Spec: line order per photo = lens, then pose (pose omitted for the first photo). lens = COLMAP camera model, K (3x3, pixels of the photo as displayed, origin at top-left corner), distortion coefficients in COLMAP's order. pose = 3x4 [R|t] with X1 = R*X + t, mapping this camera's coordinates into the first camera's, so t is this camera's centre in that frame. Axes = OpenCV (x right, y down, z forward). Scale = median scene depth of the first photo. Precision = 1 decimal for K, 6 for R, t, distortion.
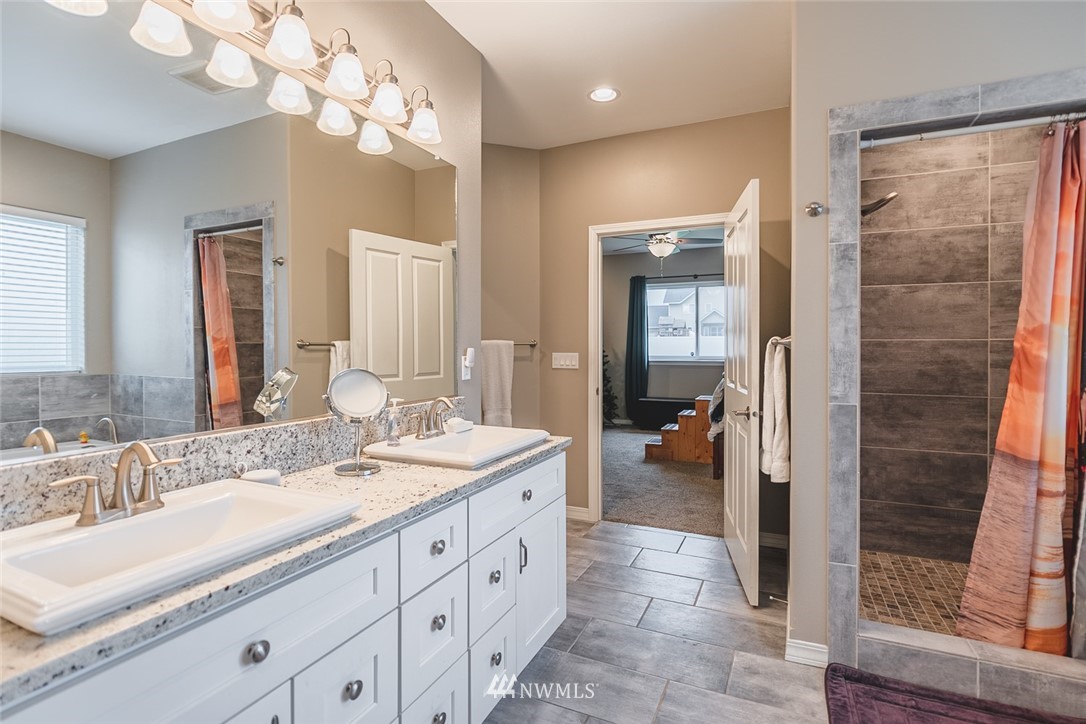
lens RADIAL K [[532.6, 0, 537.4], [0, 532.6, 354.6], [0, 0, 1]] dist [-0.014981, 0.000166]
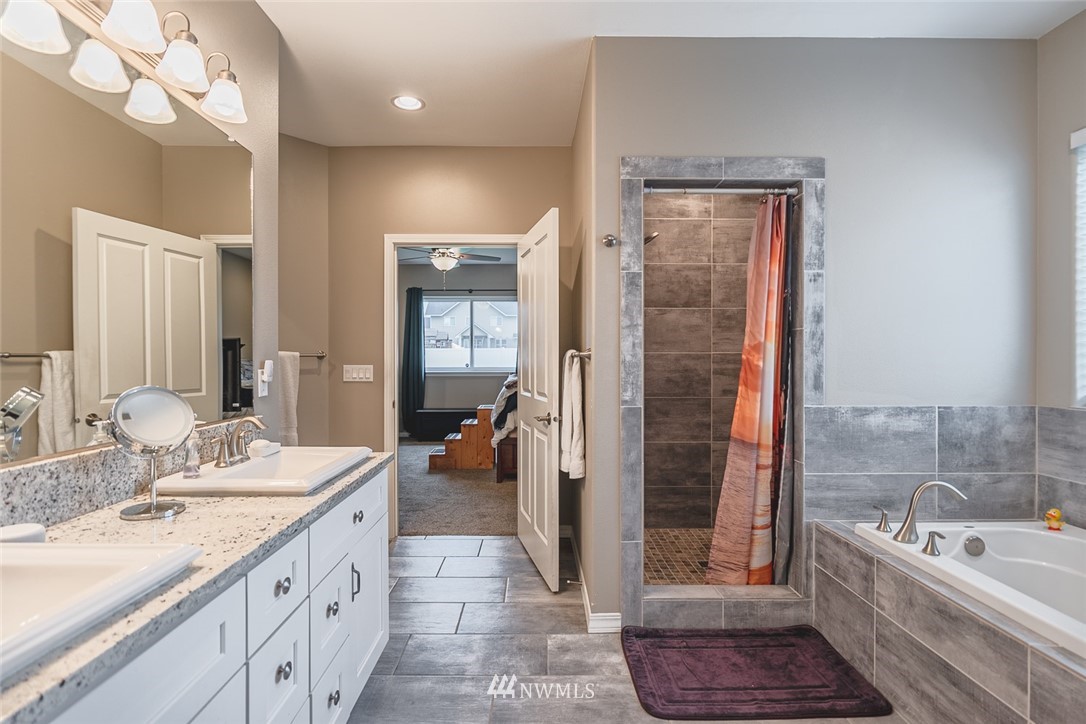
lens RADIAL K [[532.6, 0, 532.9], [0, 532.6, 365.8], [0, 0, 1]] dist [-0.014981, 0.000166]
pose [[0.900109, -0.006430, 0.435617, -0.140178], [0.006652, 0.999977, 0.001015, -0.001240], [-0.435614, 0.001984, 0.900131, 0.020005]]
